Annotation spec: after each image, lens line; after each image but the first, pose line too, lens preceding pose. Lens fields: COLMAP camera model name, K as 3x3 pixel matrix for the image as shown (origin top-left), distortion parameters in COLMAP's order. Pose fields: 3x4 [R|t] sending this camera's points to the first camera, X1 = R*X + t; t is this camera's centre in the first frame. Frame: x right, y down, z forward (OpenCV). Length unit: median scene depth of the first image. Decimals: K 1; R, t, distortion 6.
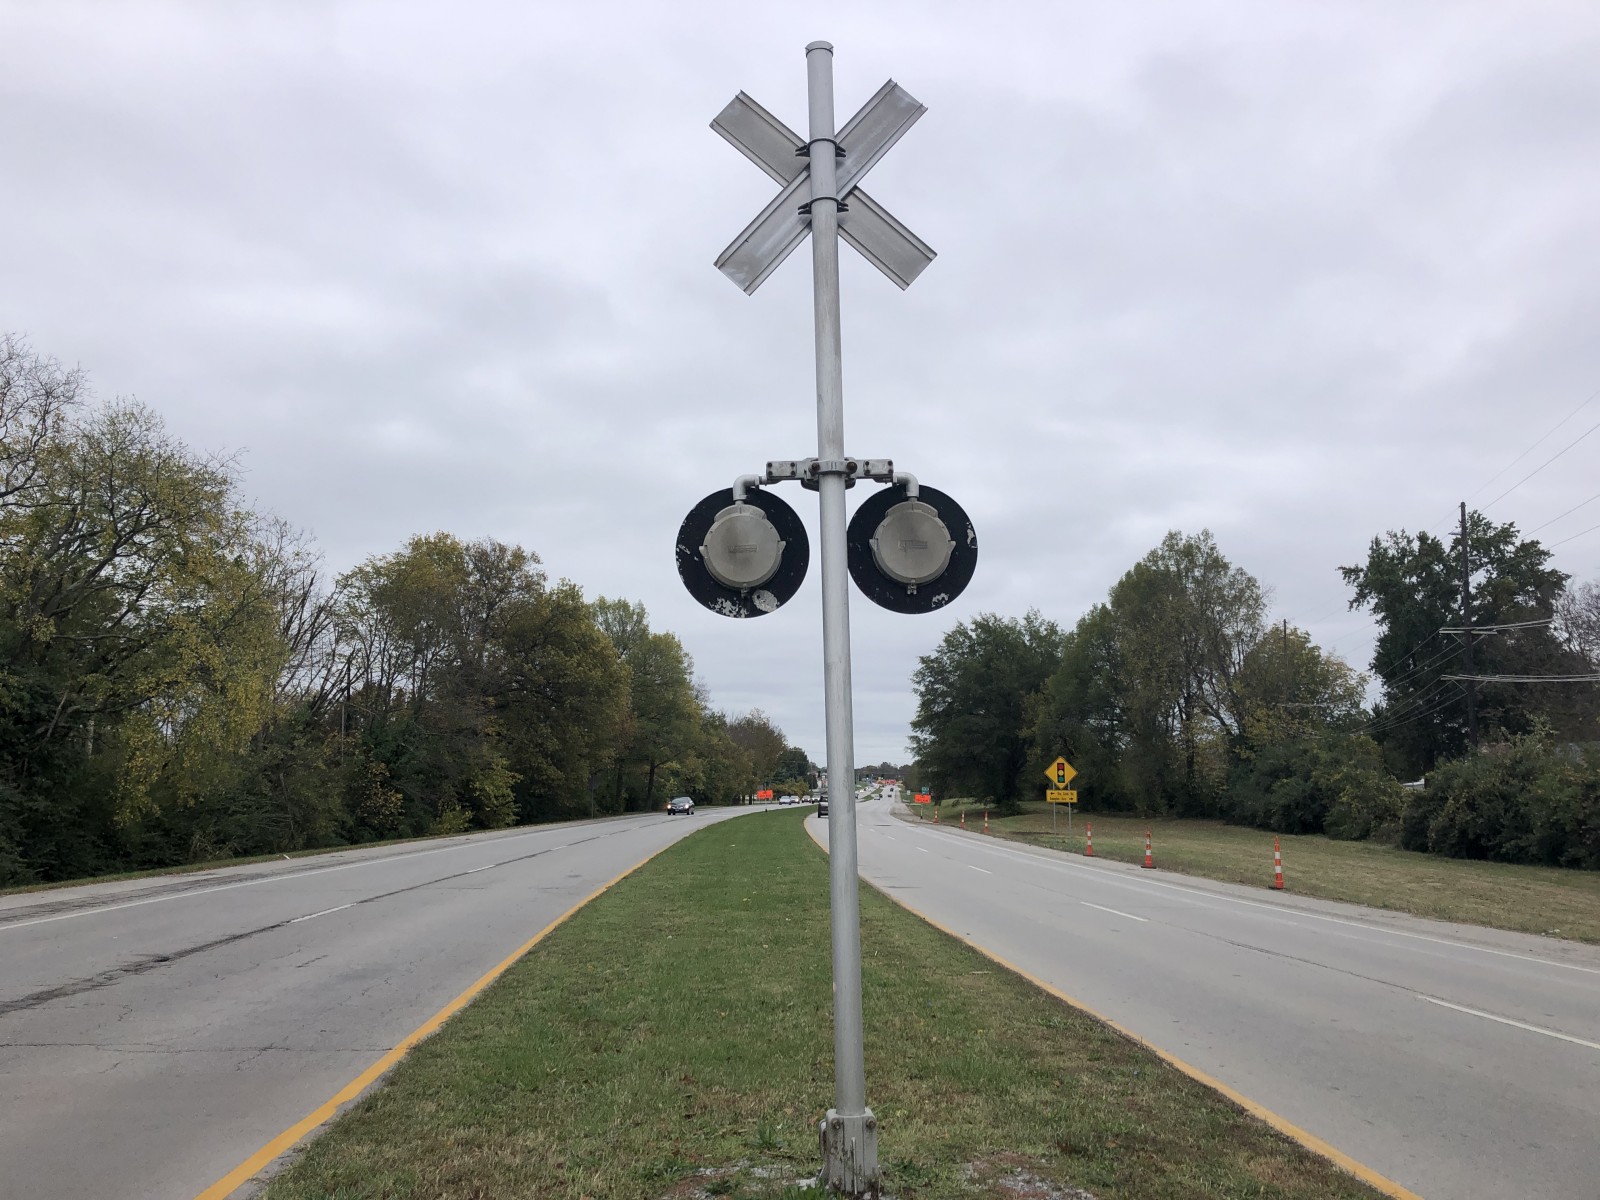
lens RADIAL K [[1282.6, 0, 800.0], [0, 1282.6, 600.0], [0, 0, 1]] dist [0.053781, -0.004207]
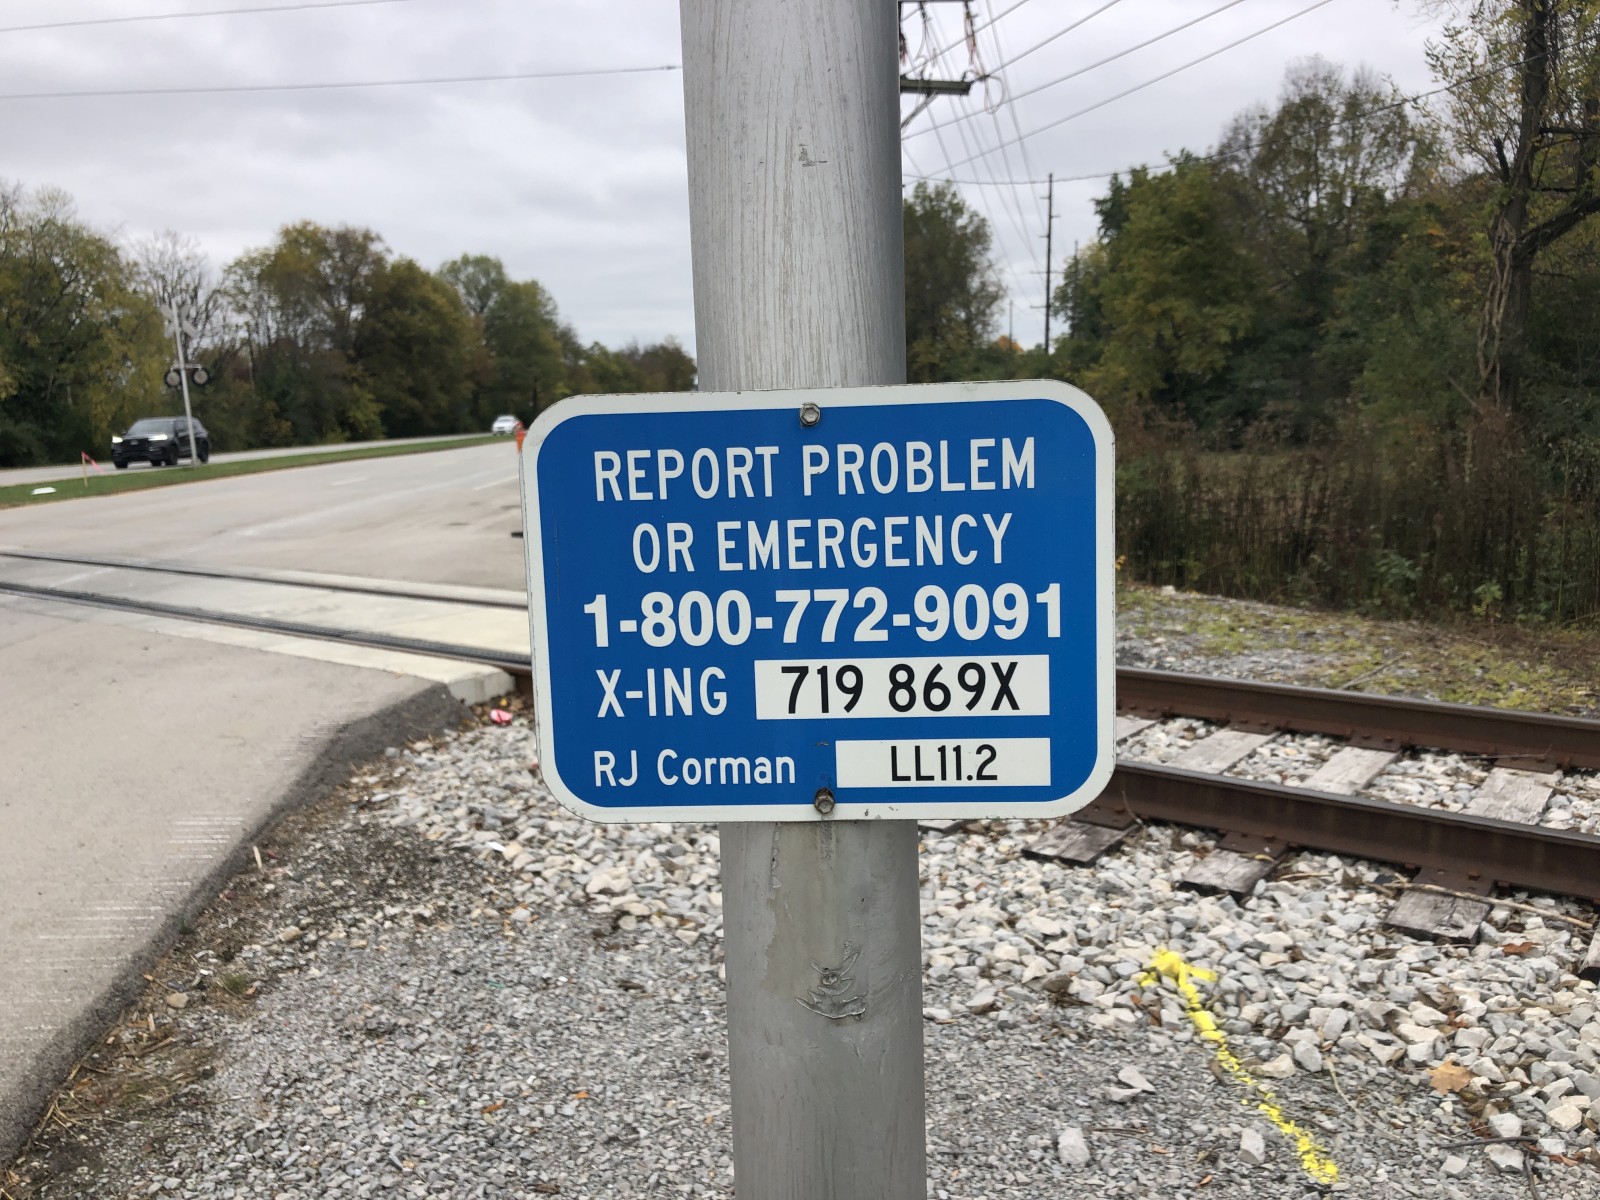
lens RADIAL K [[1292.2, 0, 800.0], [0, 1292.2, 600.0], [0, 0, 1]] dist [0.029041, -0.010106]
pose [[0.999022, -0.044181, -0.001777, 0.235907], [0.042767, 0.955286, 0.292575, -0.056870], [-0.011229, -0.292365, 0.956241, -0.424430]]
